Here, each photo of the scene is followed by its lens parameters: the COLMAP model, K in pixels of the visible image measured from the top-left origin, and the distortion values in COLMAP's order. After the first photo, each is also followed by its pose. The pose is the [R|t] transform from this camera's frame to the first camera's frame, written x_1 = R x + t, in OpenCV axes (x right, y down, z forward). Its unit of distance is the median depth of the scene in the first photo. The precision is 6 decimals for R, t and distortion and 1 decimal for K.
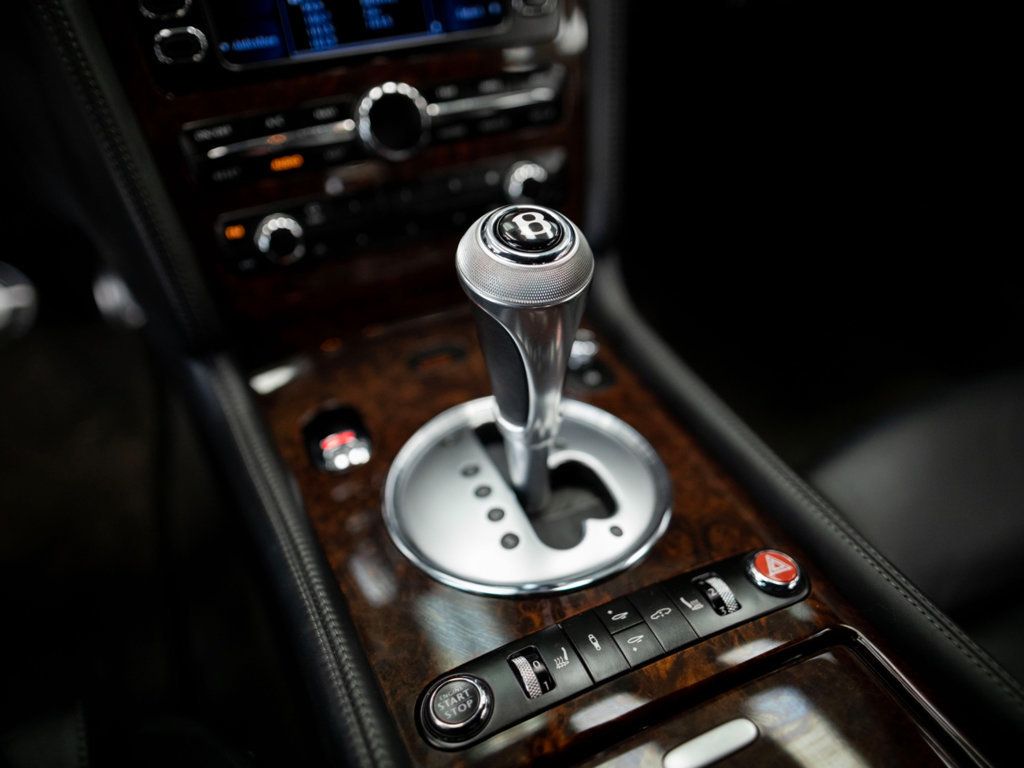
lens RADIAL K [[806.8, 0, 511.4], [0, 806.8, 397.8], [0, 0, 1]] dist [-0.051927, 0.003748]
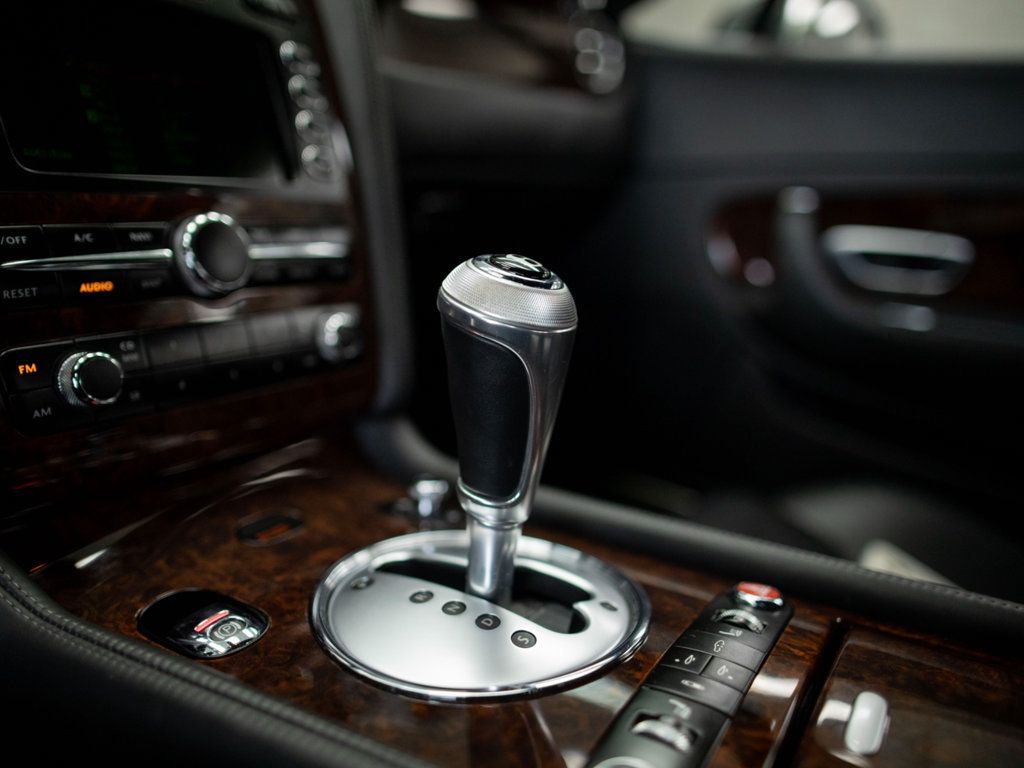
lens RADIAL K [[807.5, 0, 533.8], [0, 807.5, 383.9], [0, 0, 1]] dist [-0.037101, 0.006875]
pose [[0.822886, -0.061454, 0.564874, -0.376139], [0.290261, 0.900098, -0.324917, 0.182026], [-0.488475, 0.431331, 0.758516, 0.215252]]
